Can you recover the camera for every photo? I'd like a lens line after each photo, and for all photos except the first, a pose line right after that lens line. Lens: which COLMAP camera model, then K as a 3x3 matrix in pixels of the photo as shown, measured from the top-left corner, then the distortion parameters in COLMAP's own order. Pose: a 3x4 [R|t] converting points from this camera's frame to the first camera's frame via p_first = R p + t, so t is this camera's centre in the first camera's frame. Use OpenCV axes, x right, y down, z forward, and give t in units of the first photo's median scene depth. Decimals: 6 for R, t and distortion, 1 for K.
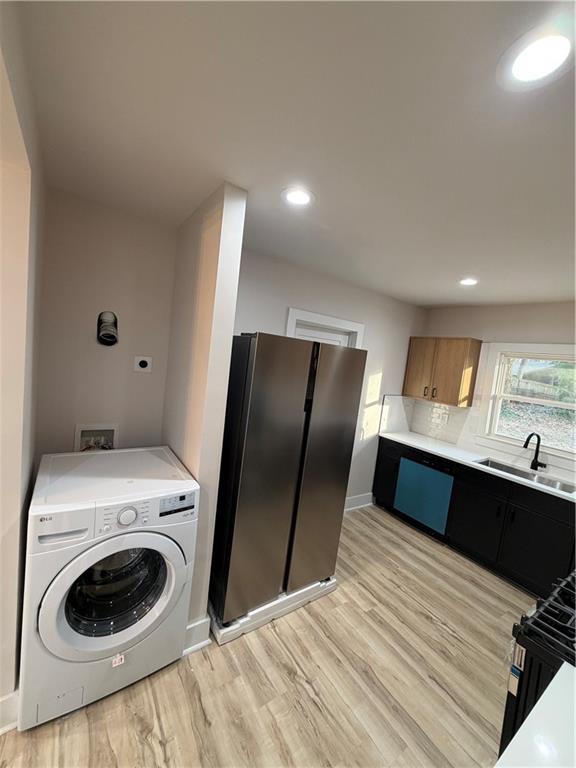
lens RADIAL K [[306.0, 0, 287.5], [0, 306.0, 380.5], [0, 0, 1]] dist [0.004470, -0.000376]
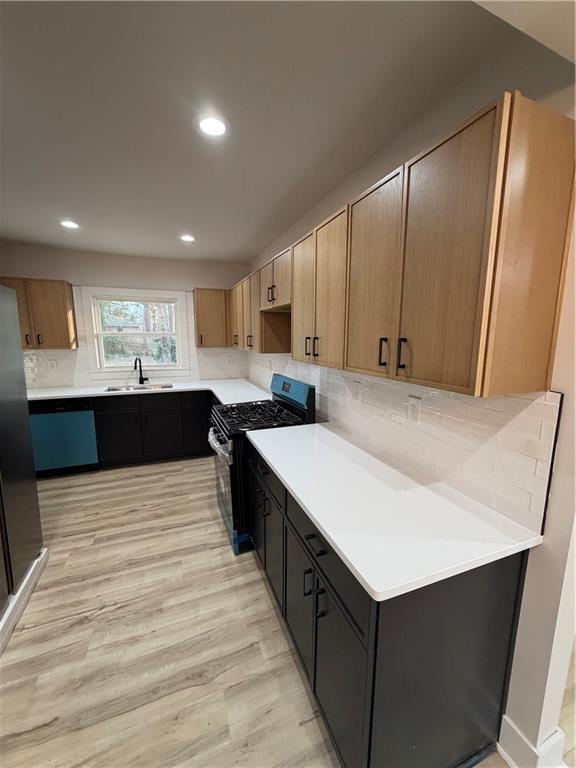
lens RADIAL K [[306.0, 0, 286.0], [0, 306.0, 380.6], [0, 0, 1]] dist [0.004470, -0.000376]
pose [[0.228630, -0.255889, 0.939281, -0.410705], [0.095410, 0.966081, 0.239966, 0.012603], [-0.968827, 0.034754, 0.245289, 0.060905]]
